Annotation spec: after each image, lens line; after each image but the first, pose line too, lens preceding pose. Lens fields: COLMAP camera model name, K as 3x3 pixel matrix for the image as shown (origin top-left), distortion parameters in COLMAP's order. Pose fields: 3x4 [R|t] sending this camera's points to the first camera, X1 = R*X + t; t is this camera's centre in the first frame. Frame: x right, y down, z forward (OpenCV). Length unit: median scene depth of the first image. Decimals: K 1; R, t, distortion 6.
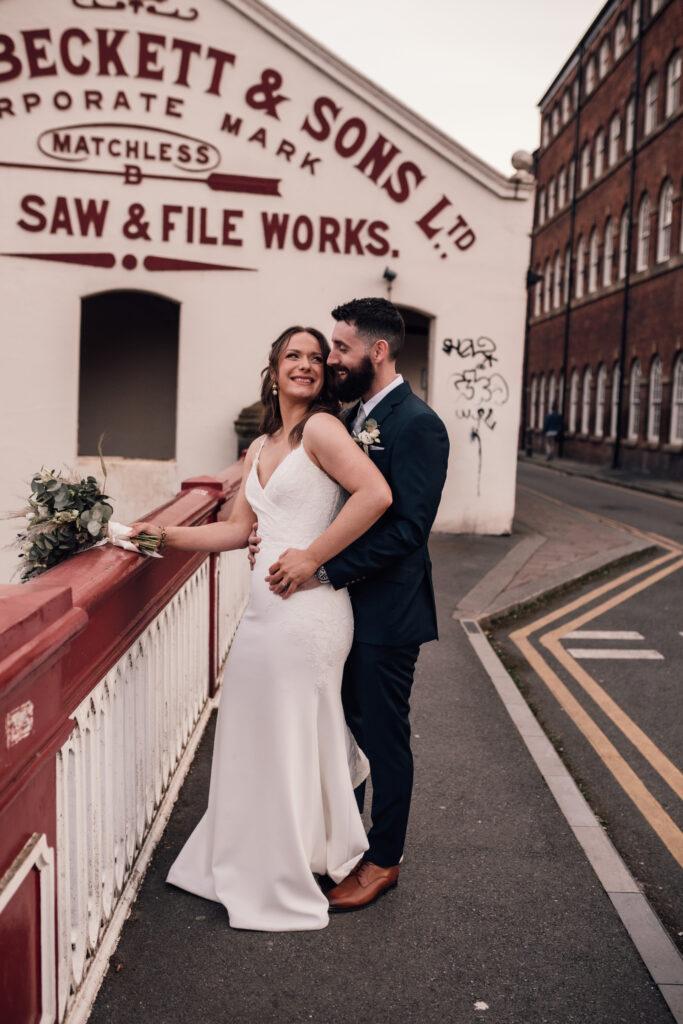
lens RADIAL K [[1073.4, 0, 339.7], [0, 1073.4, 509.7], [0, 0, 1]] dist [-0.028230, 0.000000]
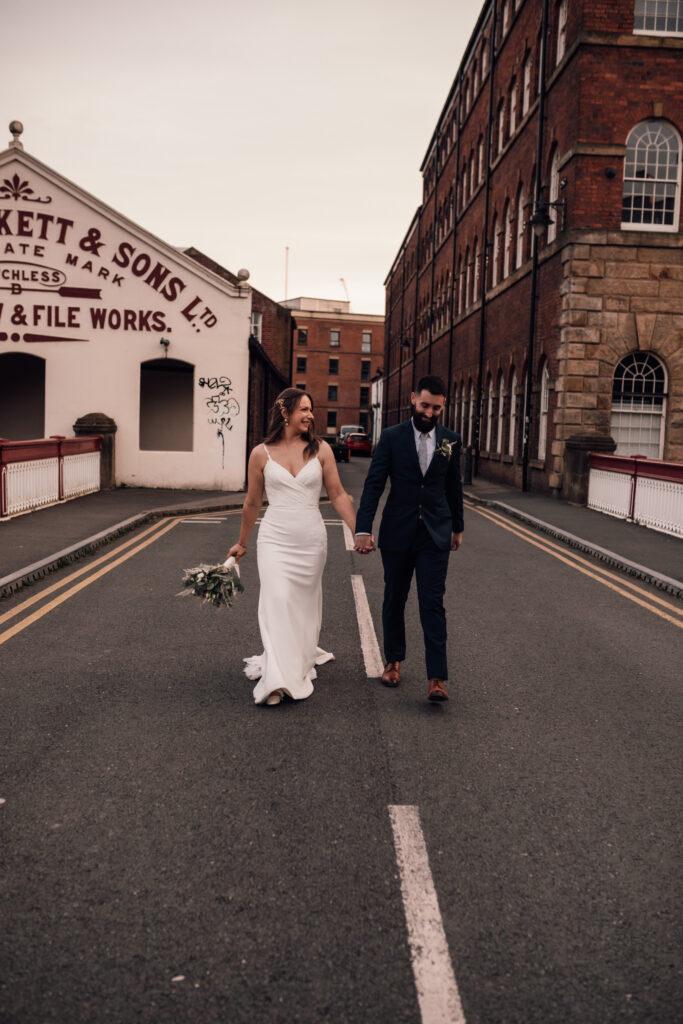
lens RADIAL K [[1073.4, 0, 343.2], [0, 1073.4, 516.2], [0, 0, 1]] dist [-0.028230, 0.000000]
pose [[0.999969, -0.005688, -0.005406, 0.354696], [0.005662, 0.999972, -0.004925, 0.078075], [0.005434, 0.004894, 0.999973, -0.771566]]
